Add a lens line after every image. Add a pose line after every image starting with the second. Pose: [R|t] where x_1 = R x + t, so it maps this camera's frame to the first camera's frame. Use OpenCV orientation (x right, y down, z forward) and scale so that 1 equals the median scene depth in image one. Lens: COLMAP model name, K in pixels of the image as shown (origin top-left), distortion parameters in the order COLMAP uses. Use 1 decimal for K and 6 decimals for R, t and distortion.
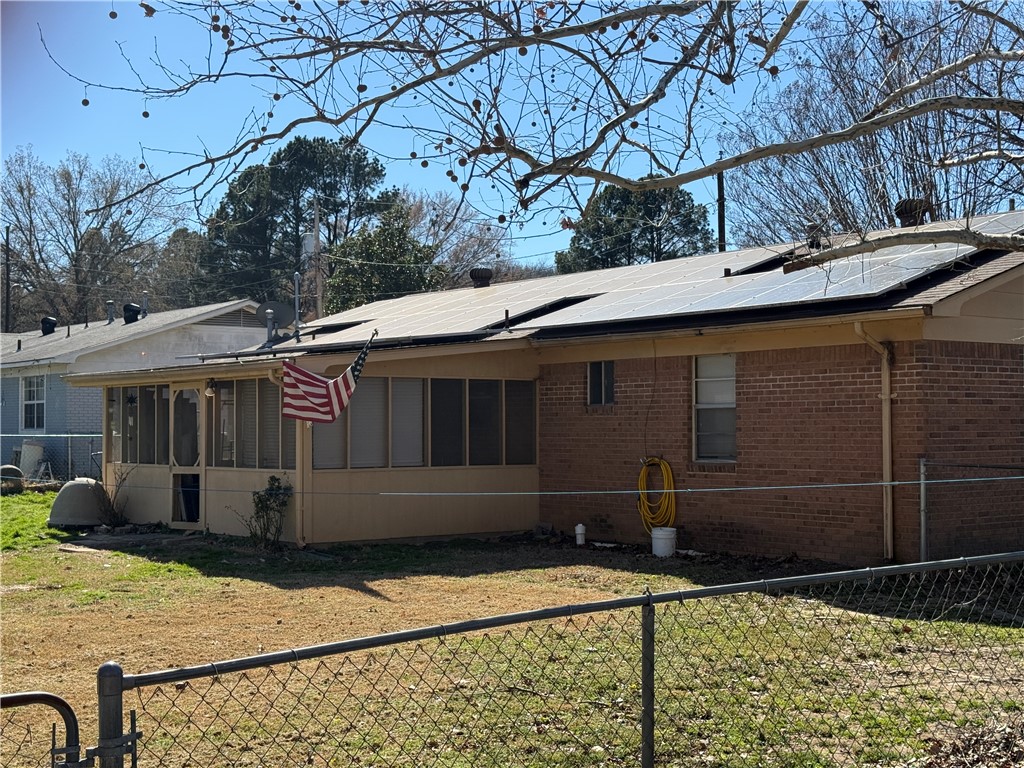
lens RADIAL K [[1438.7, 0, 513.1], [0, 1438.7, 386.2], [0, 0, 1]] dist [0.143325, -0.023989]
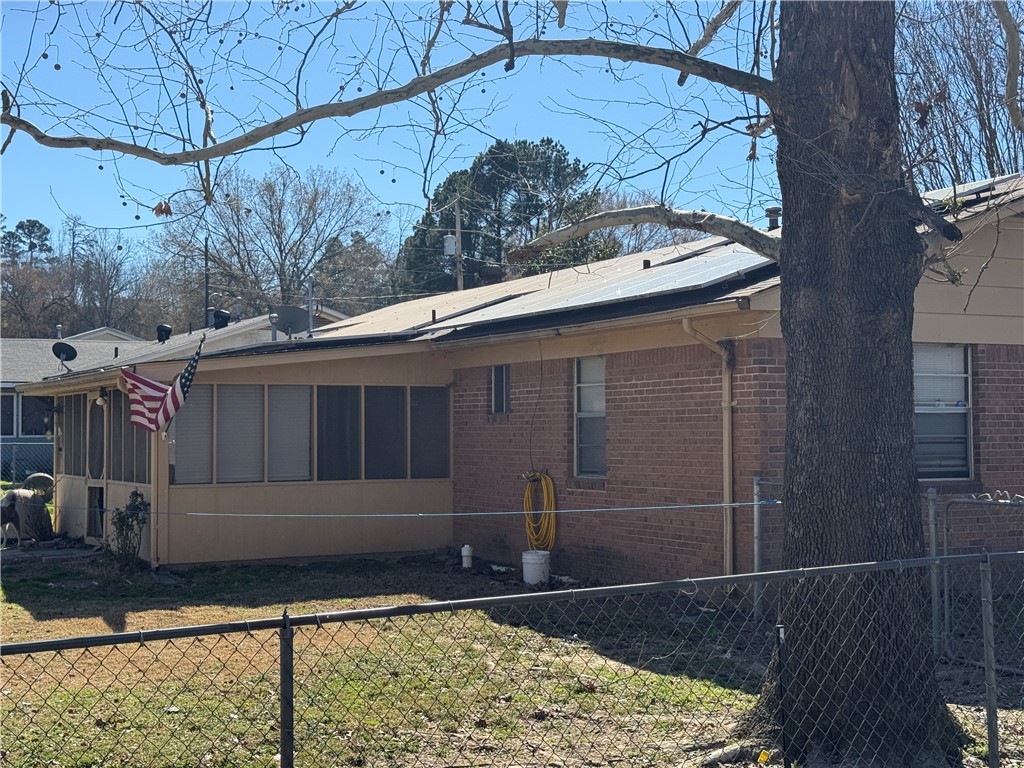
lens RADIAL K [[1438.7, 0, 513.1], [0, 1438.7, 386.2], [0, 0, 1]] dist [0.143325, -0.023989]
pose [[0.984161, -0.007594, -0.177117, 0.244851], [0.007419, 0.999971, -0.001651, -0.002690], [0.177124, 0.000311, 0.984189, 0.115962]]
